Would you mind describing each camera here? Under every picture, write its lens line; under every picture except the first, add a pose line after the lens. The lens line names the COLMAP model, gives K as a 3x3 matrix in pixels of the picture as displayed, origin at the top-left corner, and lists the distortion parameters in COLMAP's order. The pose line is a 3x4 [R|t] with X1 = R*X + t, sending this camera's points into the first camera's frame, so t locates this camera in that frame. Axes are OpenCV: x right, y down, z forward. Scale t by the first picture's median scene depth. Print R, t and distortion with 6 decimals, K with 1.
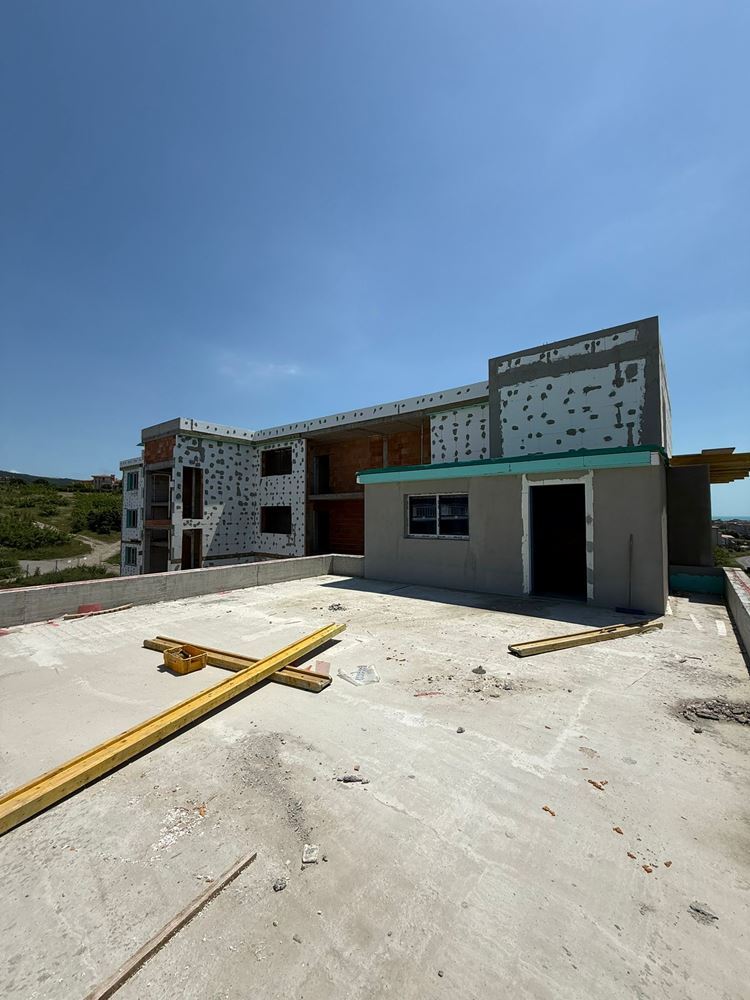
lens RADIAL K [[397.0, 0, 376.3], [0, 397.0, 497.5], [0, 0, 1]] dist [0.000593, -0.000065]
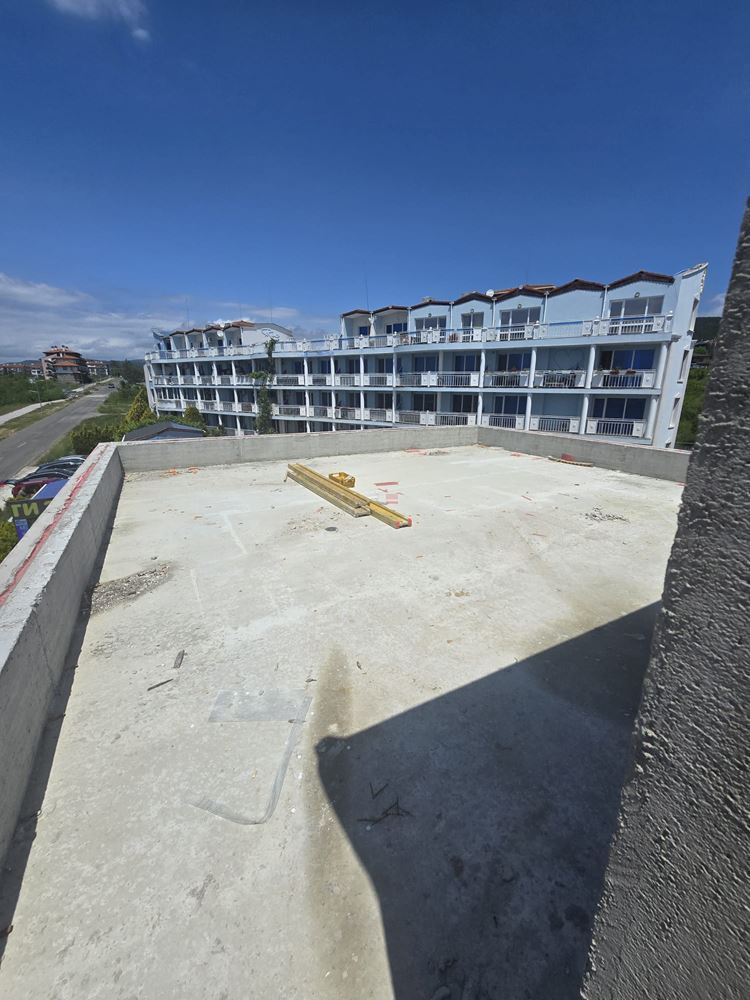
lens RADIAL K [[409.0, 0, 384.2], [0, 409.0, 501.4], [0, 0, 1]] dist [-0.000808, 0.000218]
pose [[-0.384363, 0.254106, -0.887522, 0.515591], [0.036650, 0.964815, 0.260364, 0.033786], [0.922454, 0.067546, -0.380152, 0.679315]]
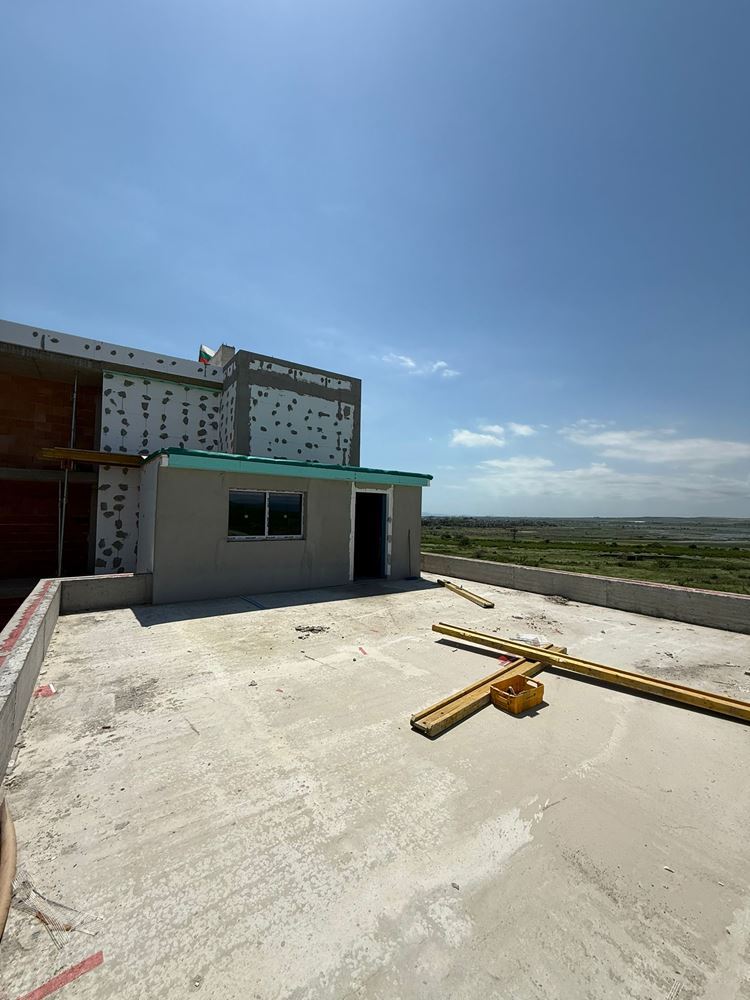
lens RADIAL K [[397.0, 0, 376.3], [0, 397.0, 497.5], [0, 0, 1]] dist [0.000593, -0.000065]
pose [[0.284513, 0.049205, 0.957408, -0.632191], [-0.062160, 0.997527, -0.032795, 0.019996], [-0.956655, -0.050182, 0.286868, 0.487080]]
